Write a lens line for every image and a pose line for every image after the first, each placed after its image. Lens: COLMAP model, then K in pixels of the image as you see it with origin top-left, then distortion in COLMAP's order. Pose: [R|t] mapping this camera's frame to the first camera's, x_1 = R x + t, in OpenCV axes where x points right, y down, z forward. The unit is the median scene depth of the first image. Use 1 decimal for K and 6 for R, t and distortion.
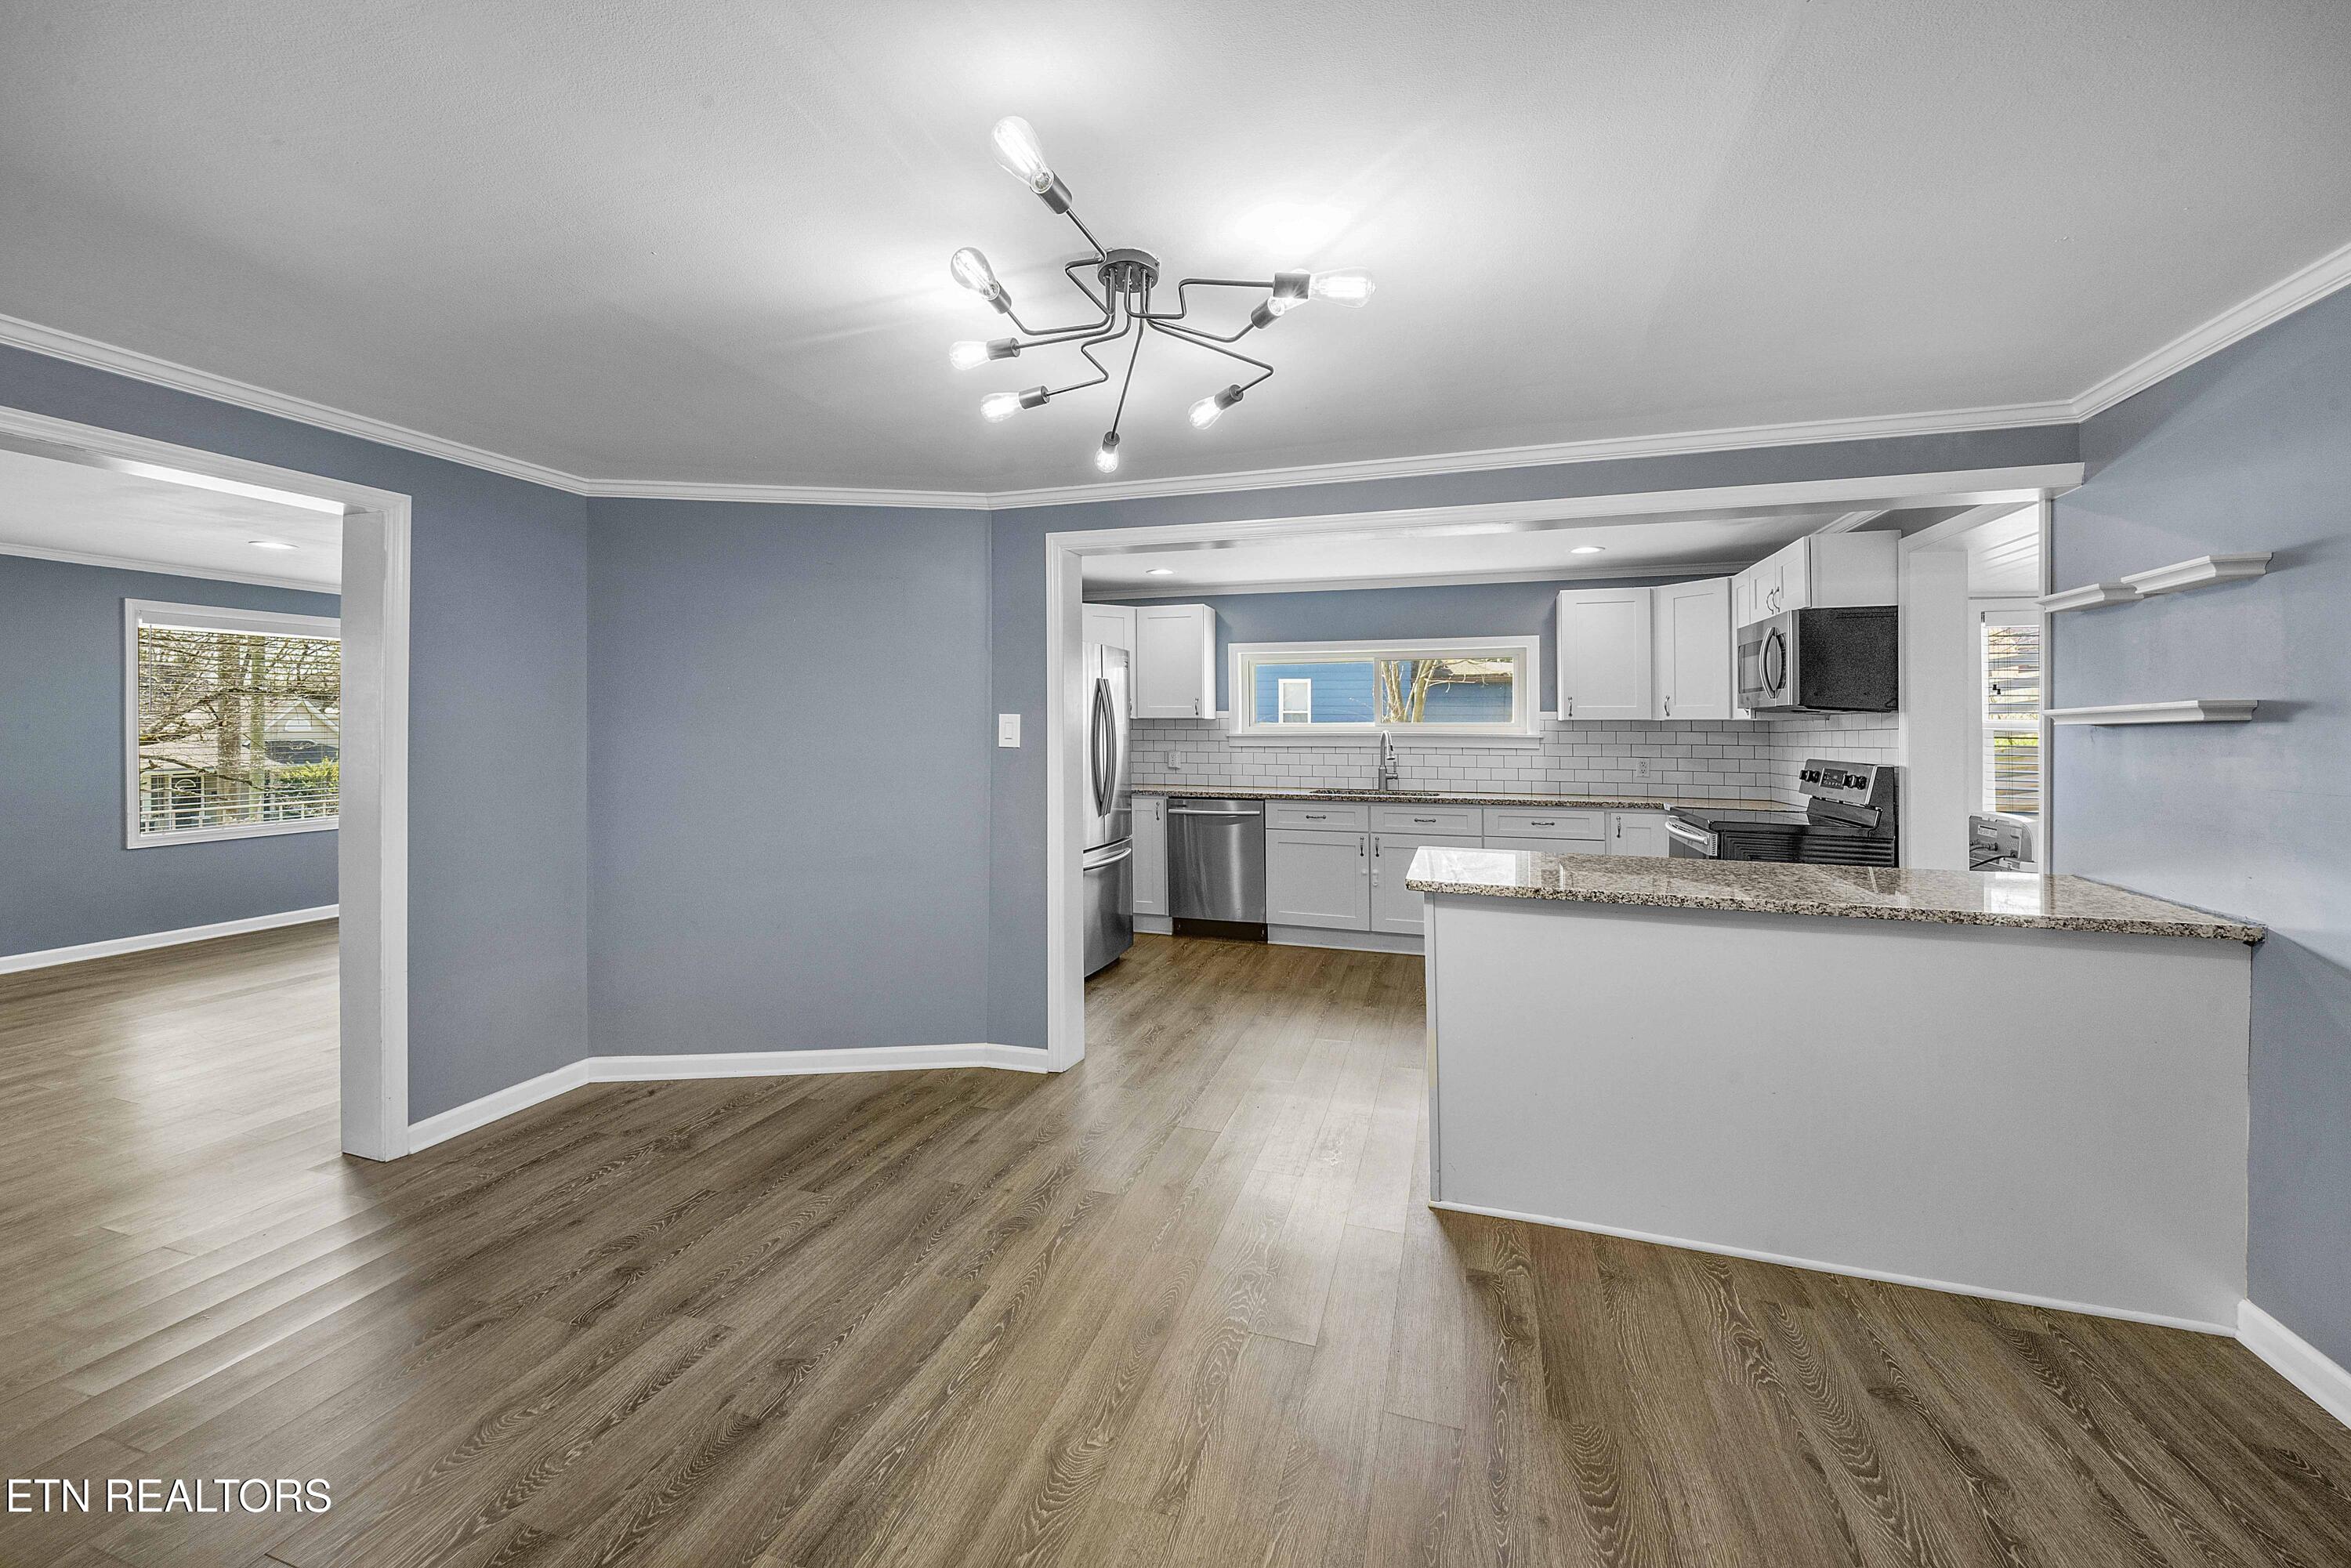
lens RADIAL K [[865.5, 0, 1082.0], [0, 865.5, 736.2], [0, 0, 1]] dist [0.000698, -0.000224]
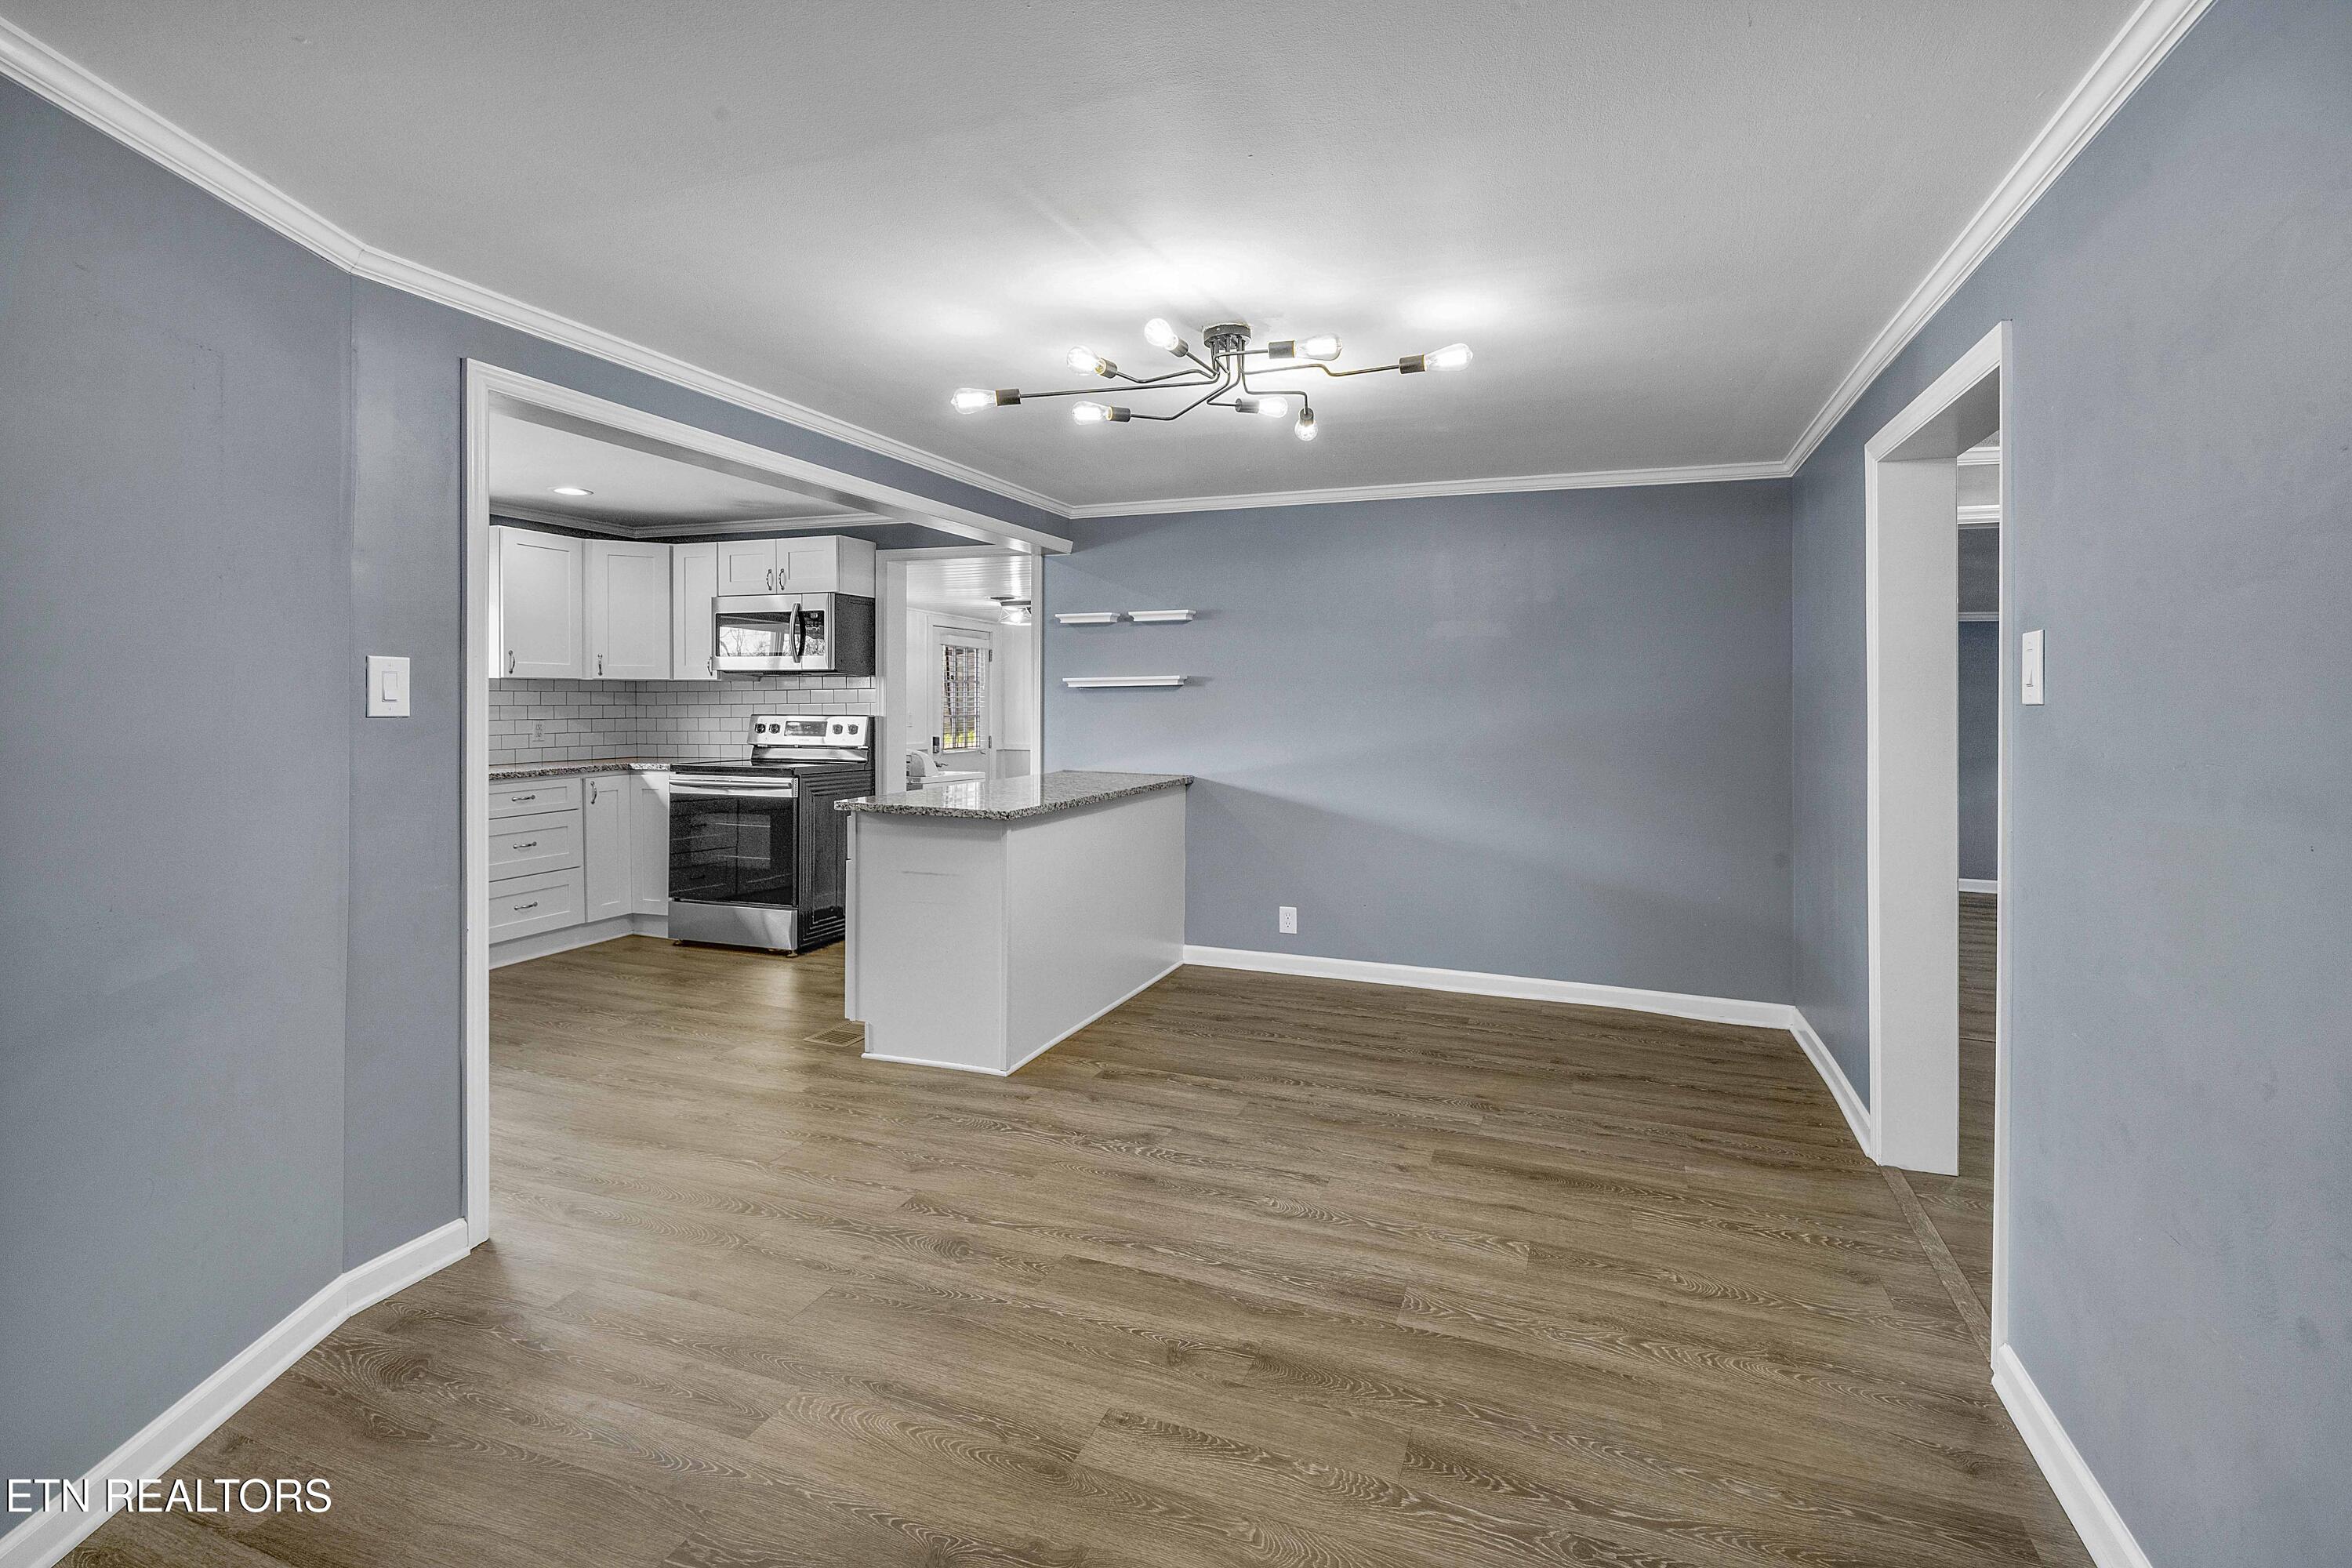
lens RADIAL K [[1052.3, 0, 1148.1], [0, 1052.3, 713.2], [0, 0, 1]] dist [0.011924, -0.000062]
pose [[0.087770, -0.019570, 0.995949, -0.955919], [0.006417, 0.999797, 0.019080, 0.001200], [-0.996120, 0.004717, 0.087878, 0.599831]]
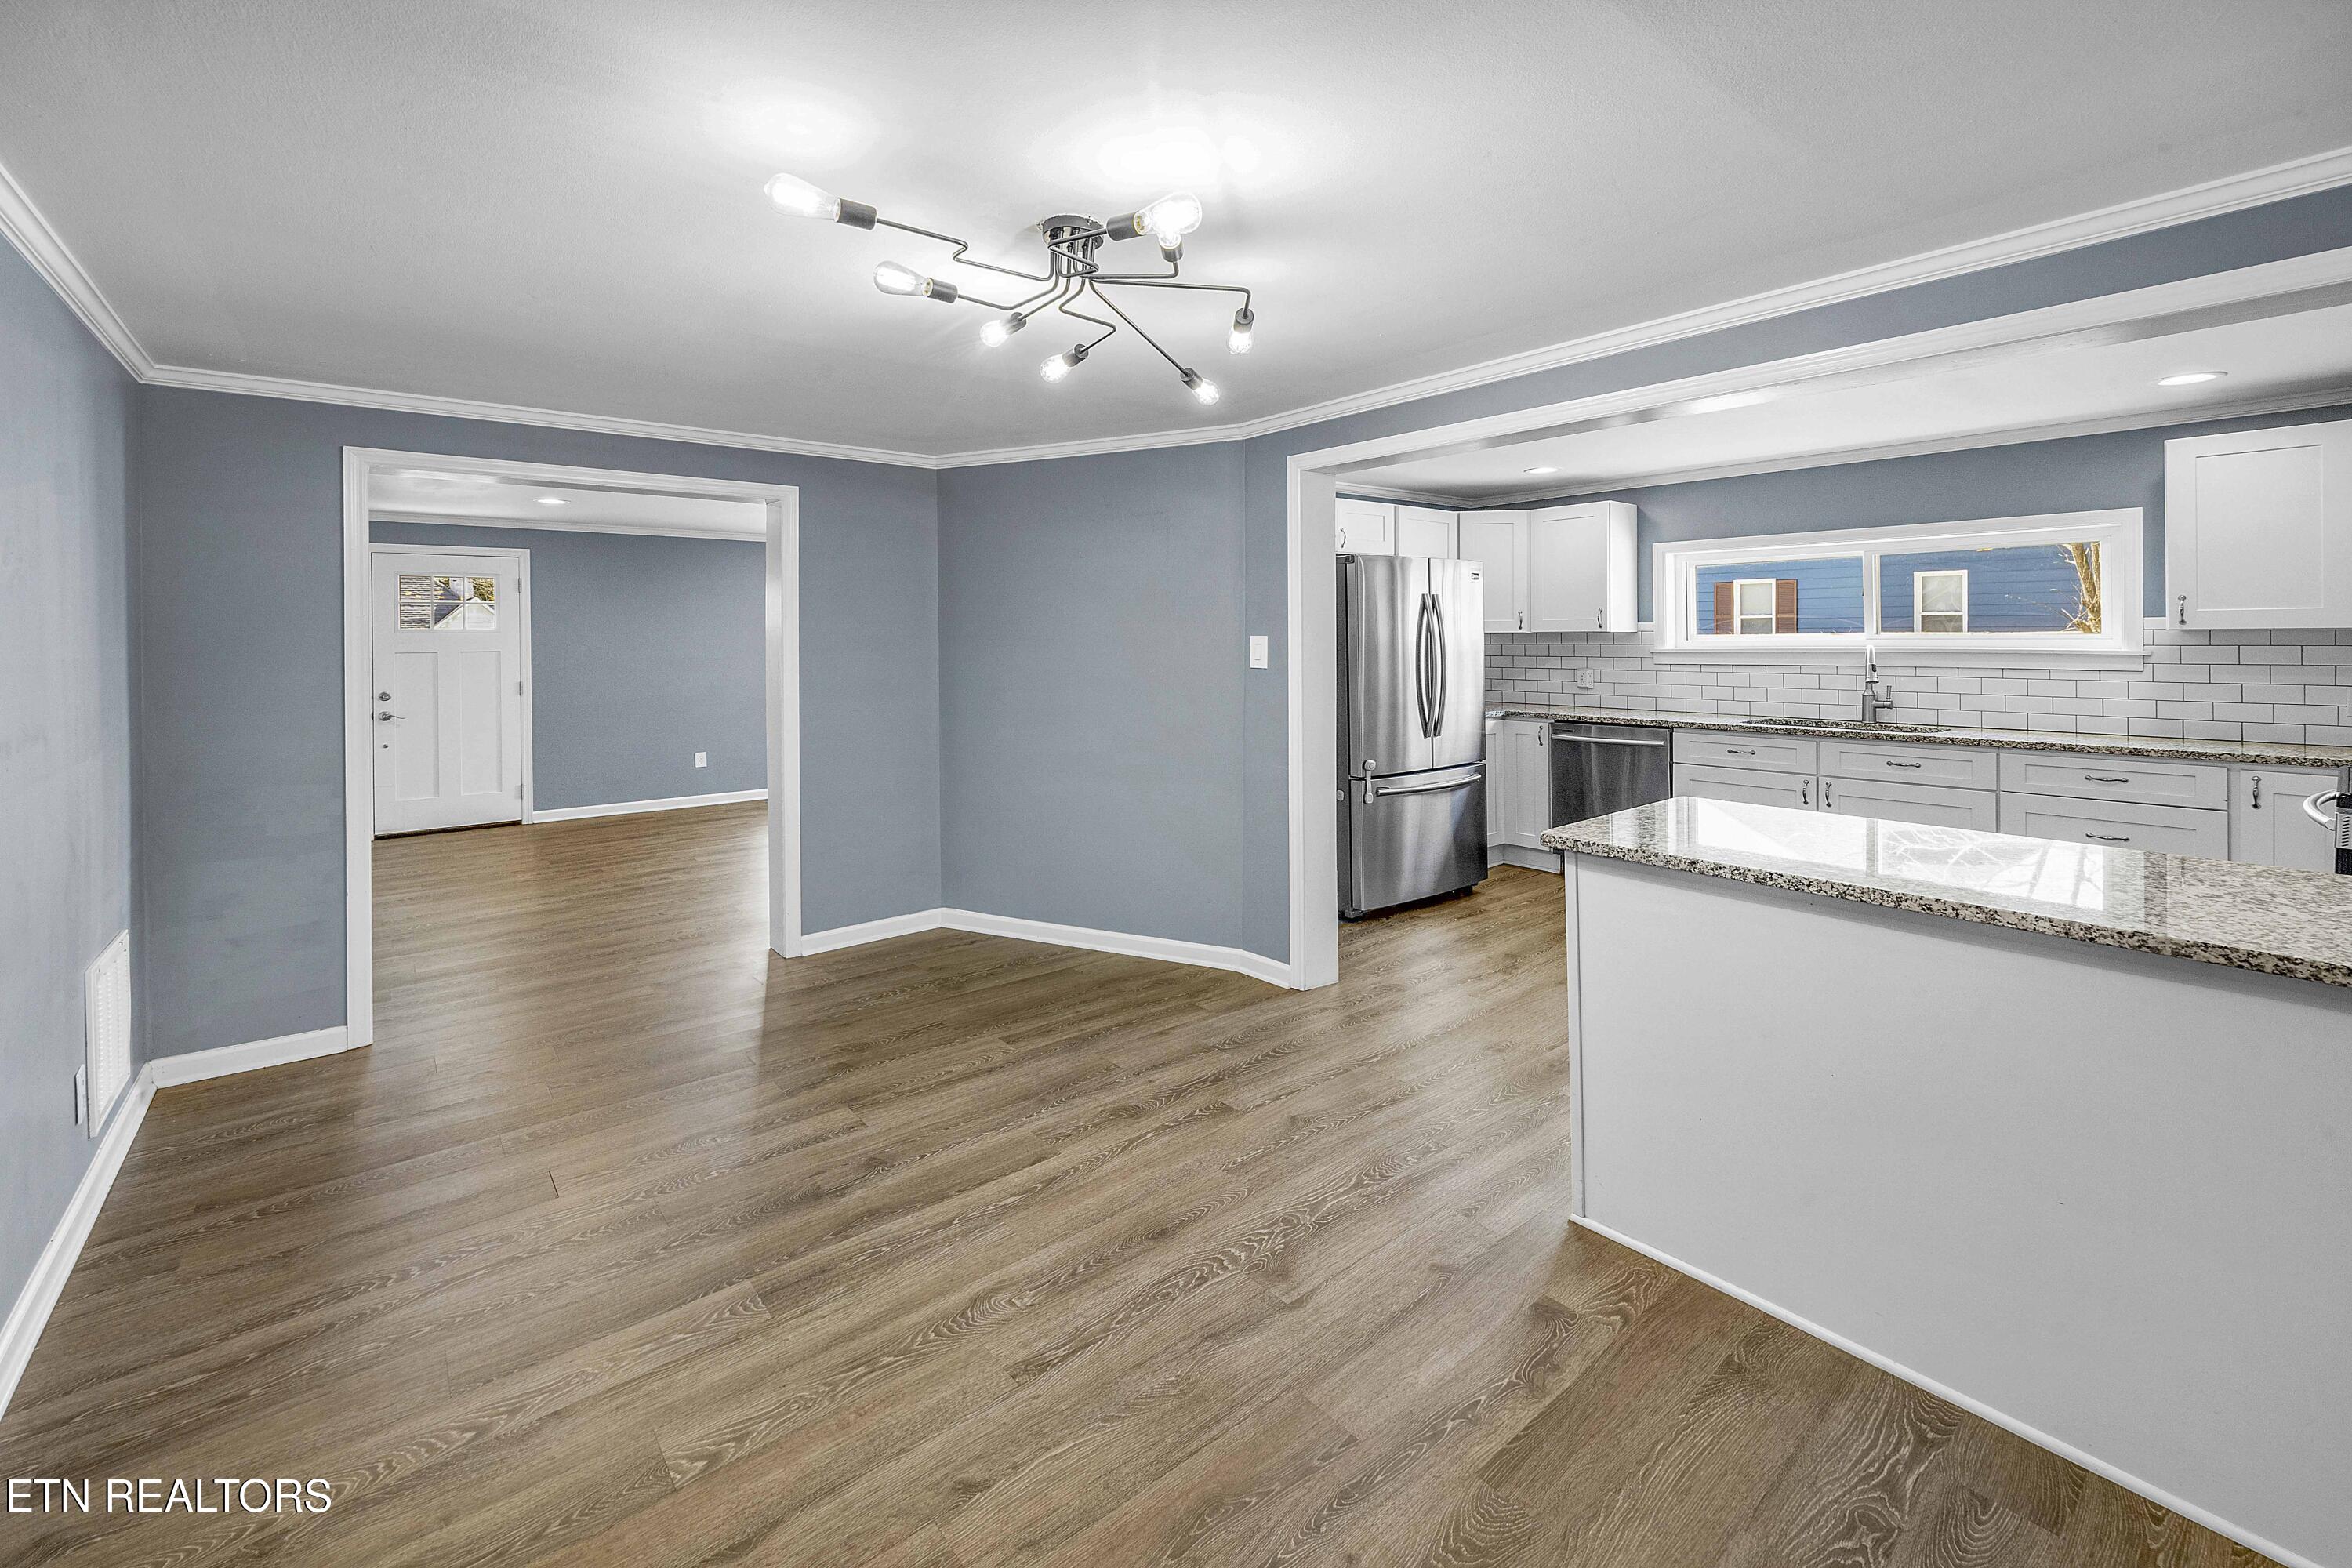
lens RADIAL K [[846.0, 0, 1173.8], [0, 846.0, 660.3], [0, 0, 1]] dist [0.006969, -0.003024]
pose [[0.880092, 0.004942, -0.474778, 0.407002], [0.002684, 0.999878, 0.015383, -0.016160], [0.474796, -0.014813, 0.879971, 0.083160]]
